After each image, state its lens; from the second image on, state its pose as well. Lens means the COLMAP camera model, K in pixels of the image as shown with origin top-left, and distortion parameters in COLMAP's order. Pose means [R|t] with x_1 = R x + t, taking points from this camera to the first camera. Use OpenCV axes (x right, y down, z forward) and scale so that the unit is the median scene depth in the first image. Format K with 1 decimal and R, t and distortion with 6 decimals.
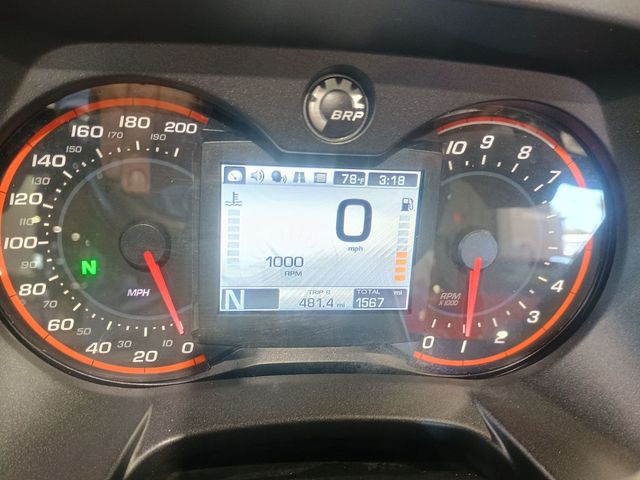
lens RADIAL K [[540.3, 0, 320.0], [0, 540.3, 240.0], [0, 0, 1]] dist [0.038176, -0.056569]
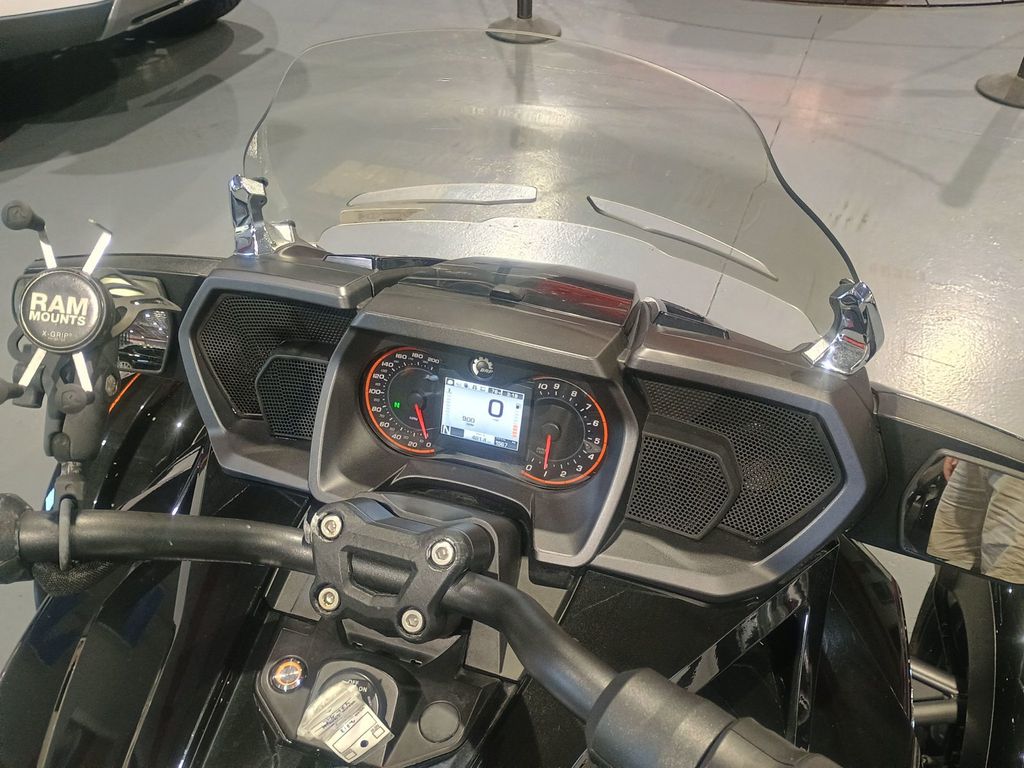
lens RADIAL K [[864.5, 0, 512.0], [0, 864.5, 384.0], [0, 0, 1]] dist [0.038176, -0.056569]
pose [[0.896925, 0.200215, -0.394259, 1.591854], [-0.155255, 0.977444, 0.143172, -0.691327], [0.414031, -0.067203, 0.907778, -2.380504]]
